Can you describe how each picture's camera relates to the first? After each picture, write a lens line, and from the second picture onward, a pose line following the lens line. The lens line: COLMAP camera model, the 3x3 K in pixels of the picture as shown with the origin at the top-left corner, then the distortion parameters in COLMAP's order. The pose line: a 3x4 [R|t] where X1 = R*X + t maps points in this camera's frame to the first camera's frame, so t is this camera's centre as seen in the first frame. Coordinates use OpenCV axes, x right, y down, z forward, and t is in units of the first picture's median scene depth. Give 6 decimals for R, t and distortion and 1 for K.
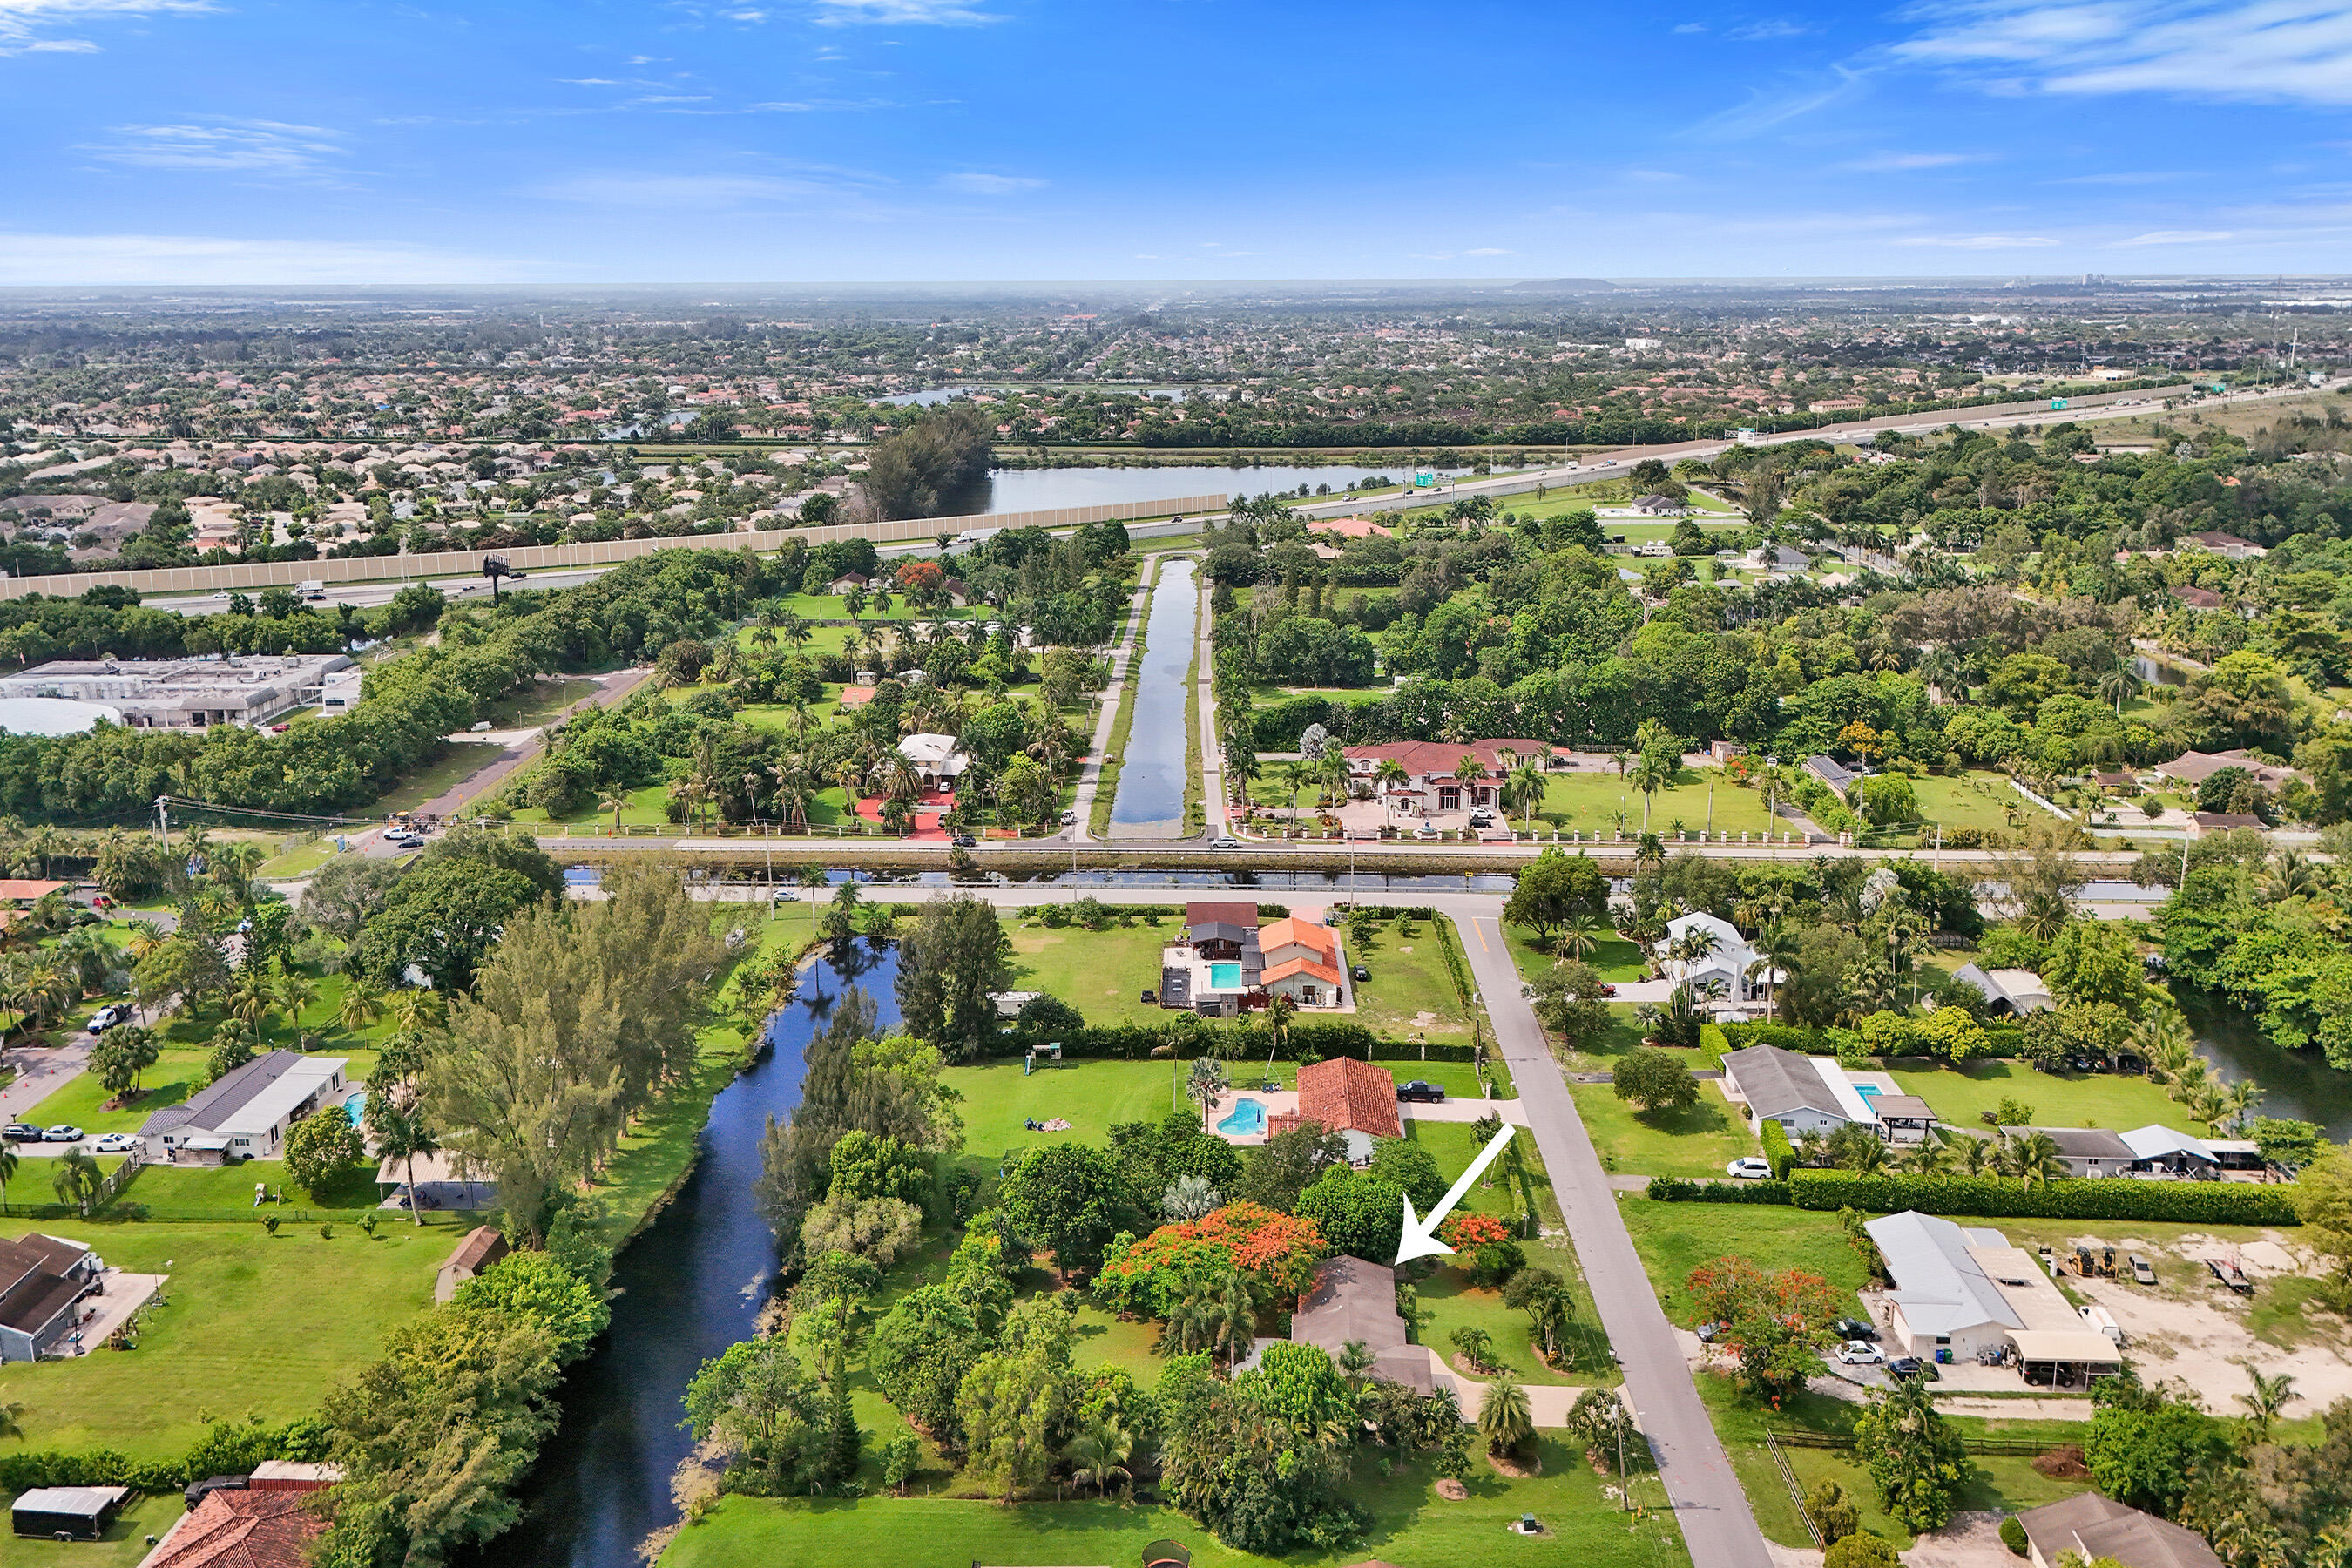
lens RADIAL K [[1692.4, 0, 1176.8], [0, 1692.4, 691.3], [0, 0, 1]] dist [0.128640, -0.211581]
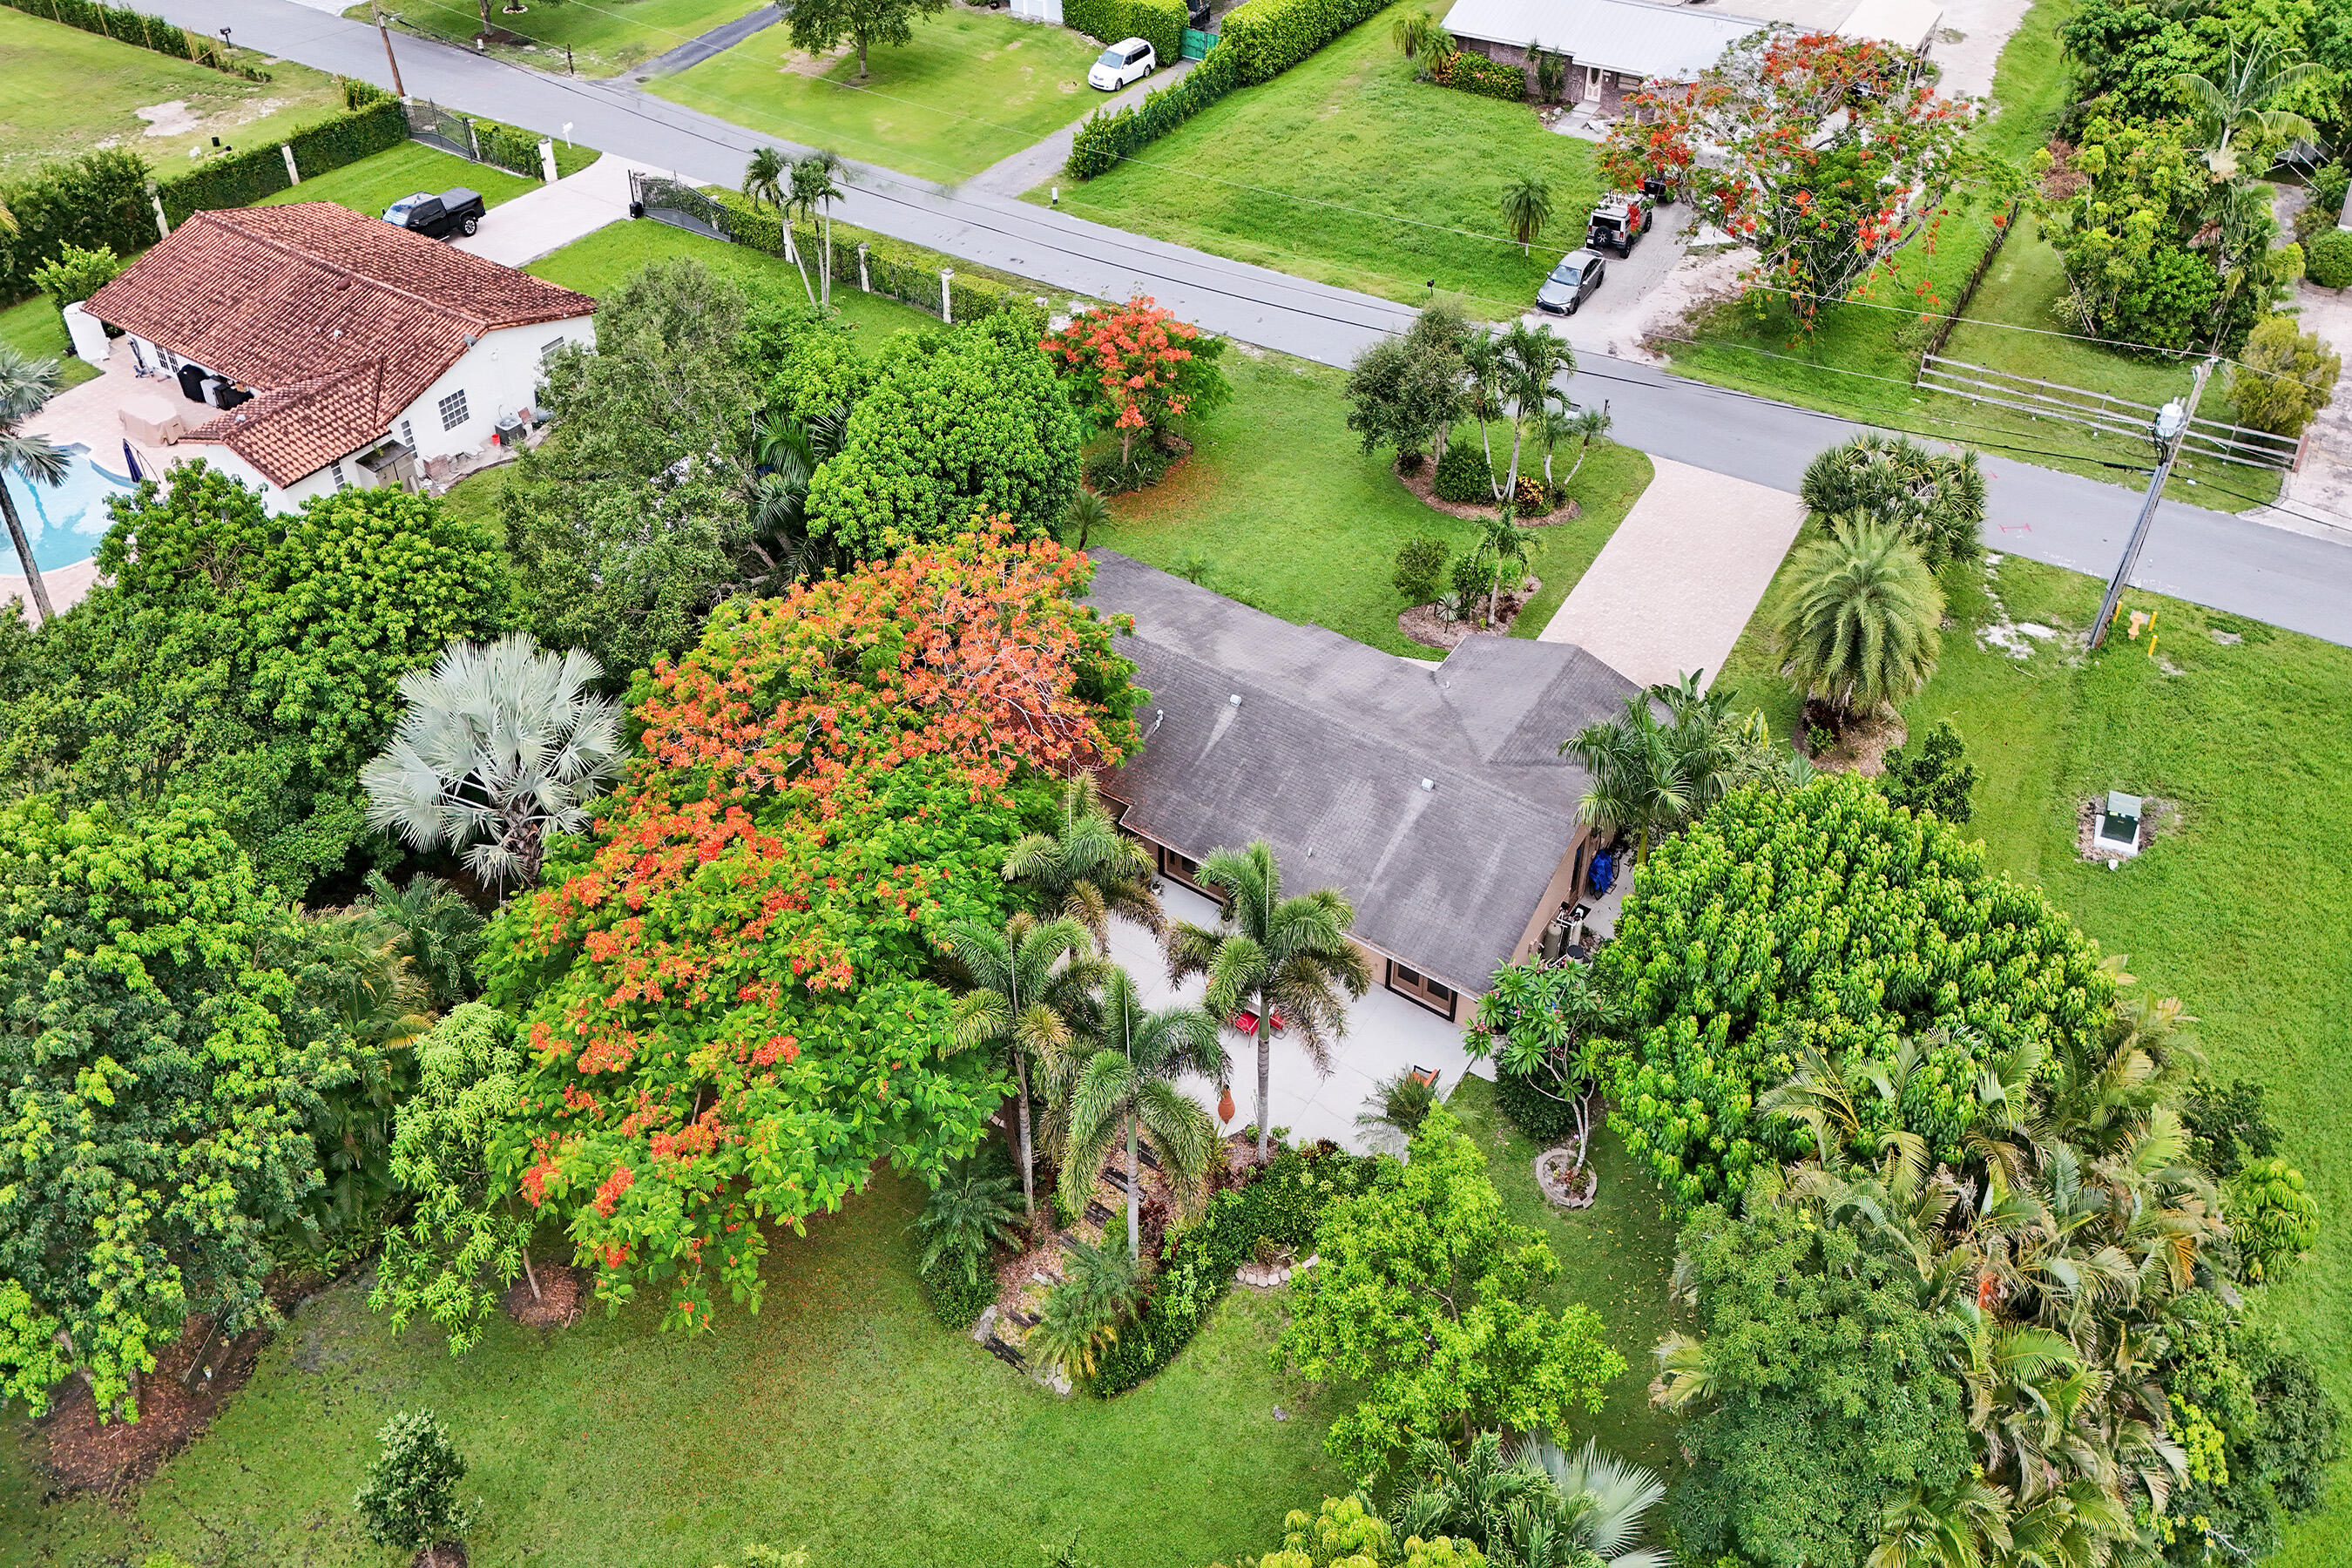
lens RADIAL K [[1717.4, 0, 1175.2], [0, 1717.4, 673.1], [0, 0, 1]] dist [0.080928, -0.076398]
pose [[0.504529, -0.553976, 0.662239, -0.095512], [0.203266, 0.821670, 0.532486, 0.162310], [-0.839126, -0.134044, 0.527161, 0.720886]]
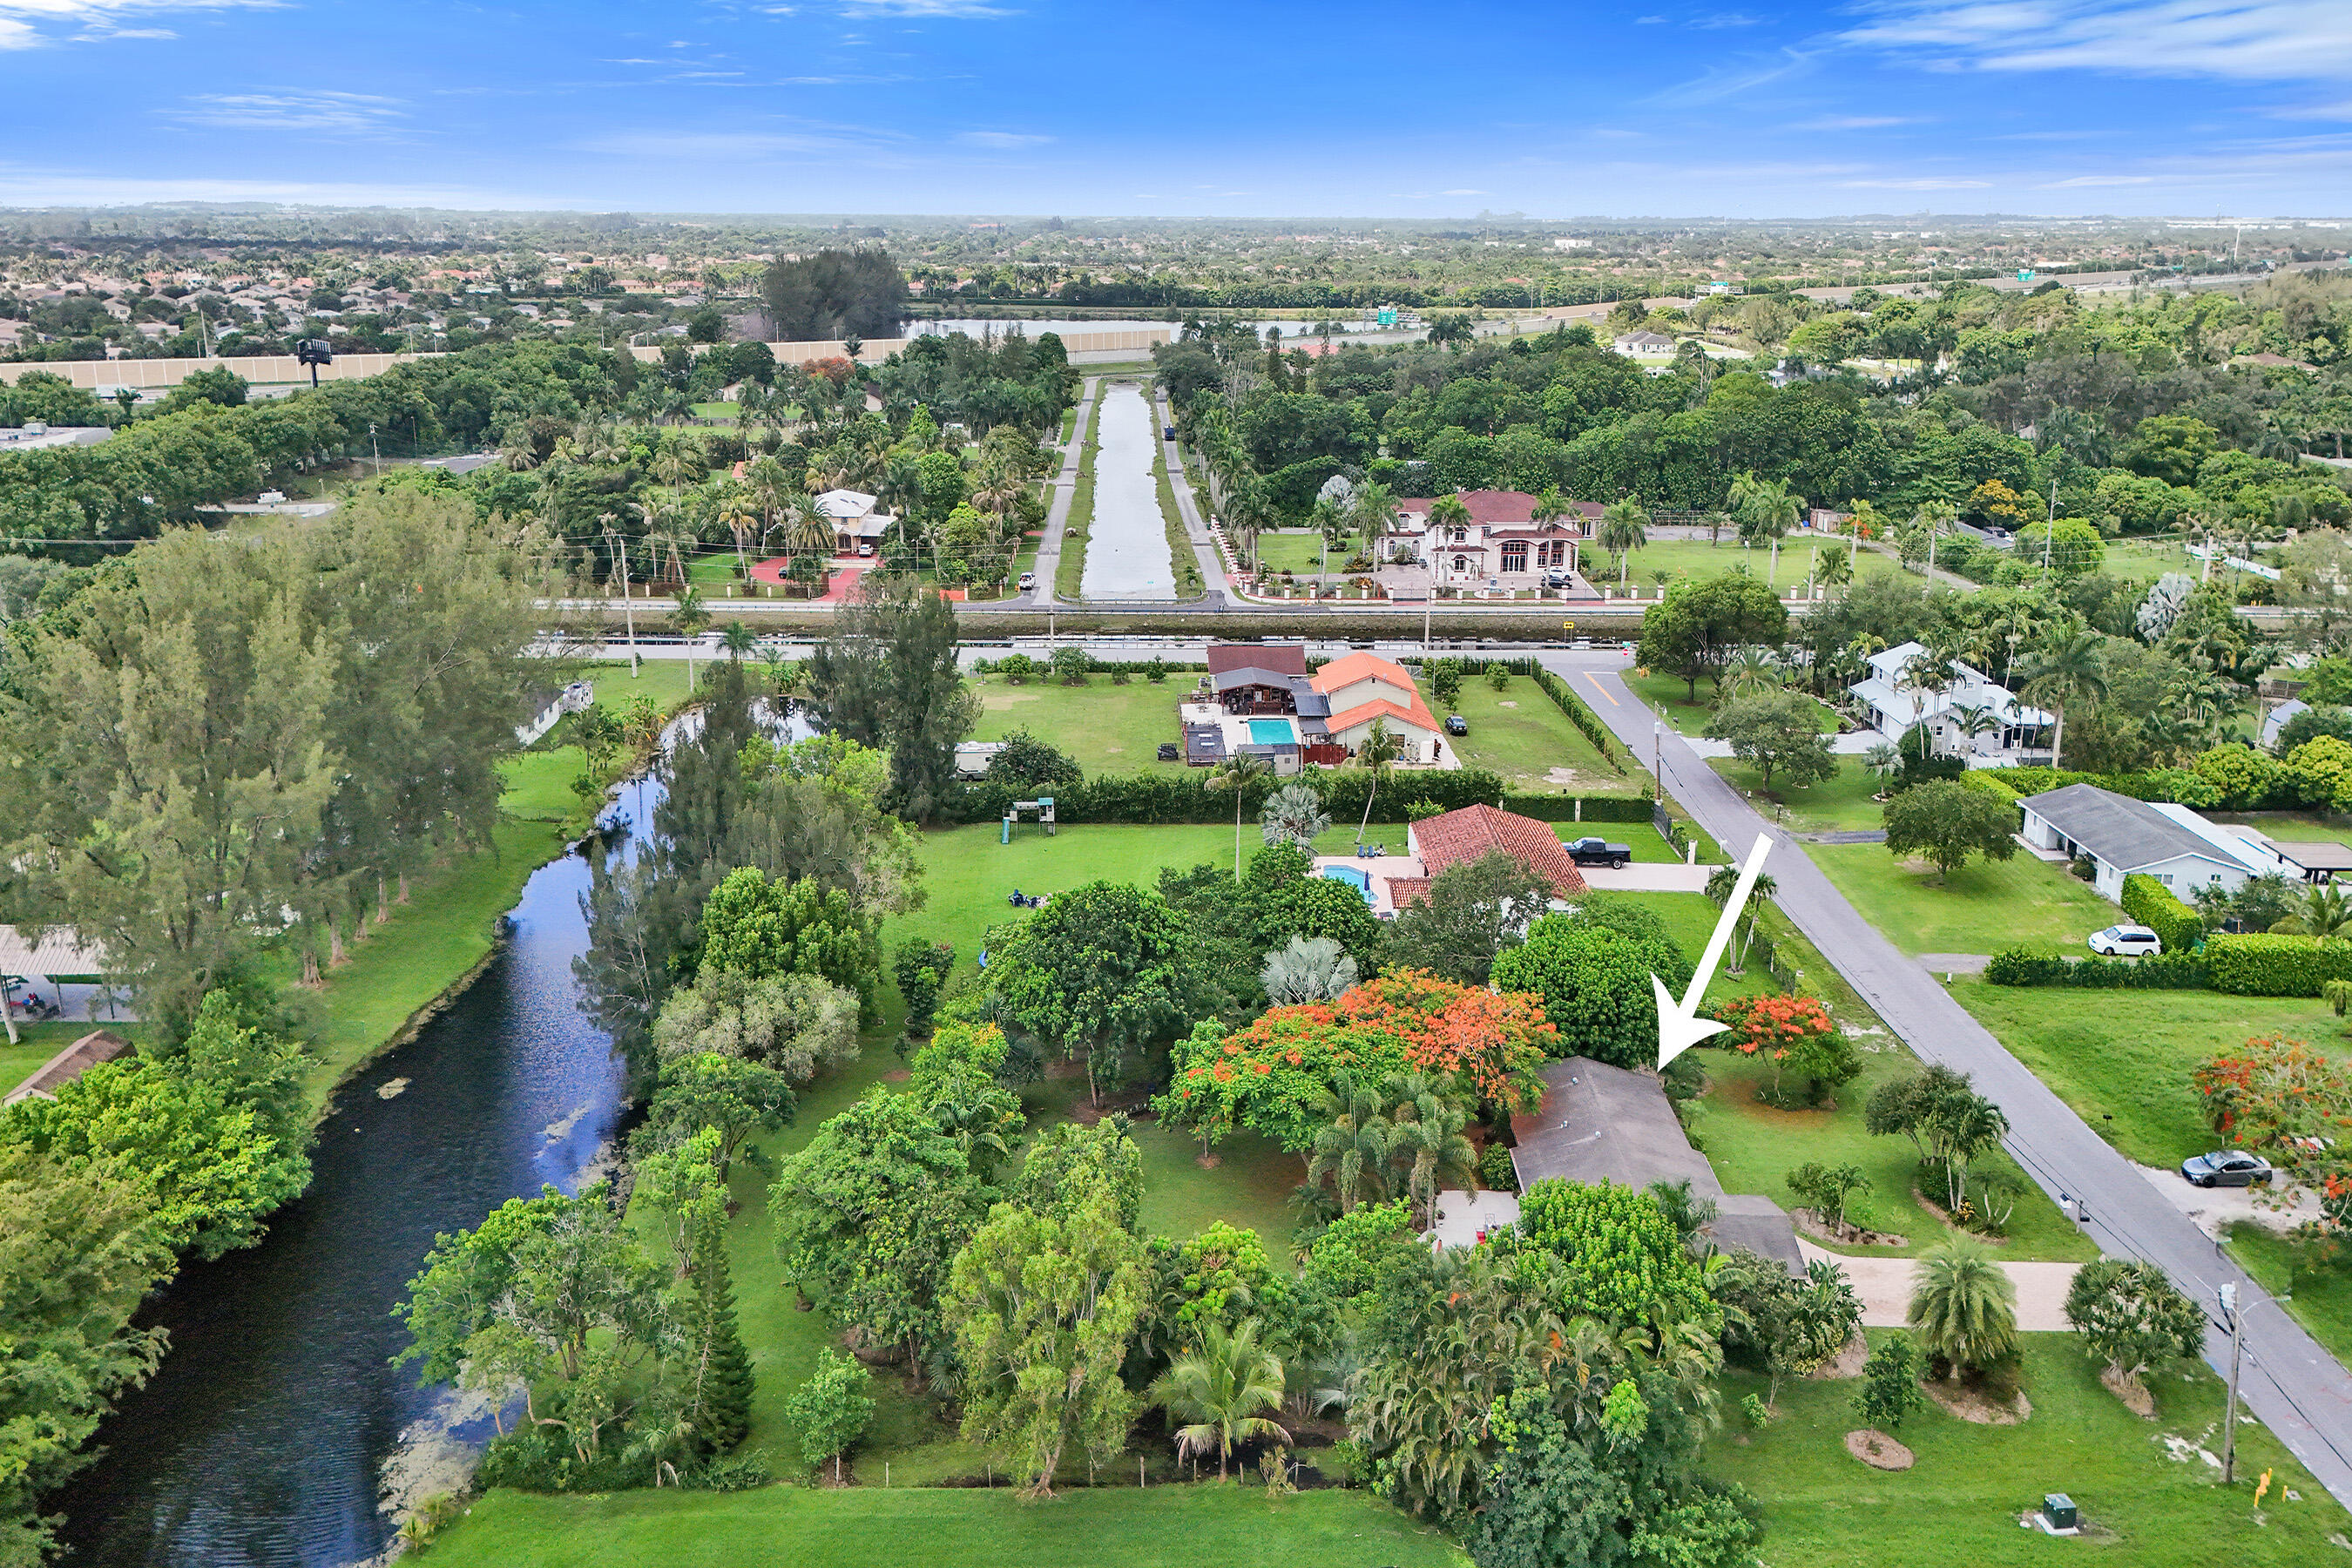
lens RADIAL K [[1717.4, 0, 1175.2], [0, 1717.4, 673.1], [0, 0, 1]] dist [0.080928, -0.076398]
pose [[0.998709, -0.001156, 0.050793, -0.064346], [-0.000522, 0.999455, 0.032998, 0.158427], [-0.050803, -0.032982, 0.998164, 0.368924]]
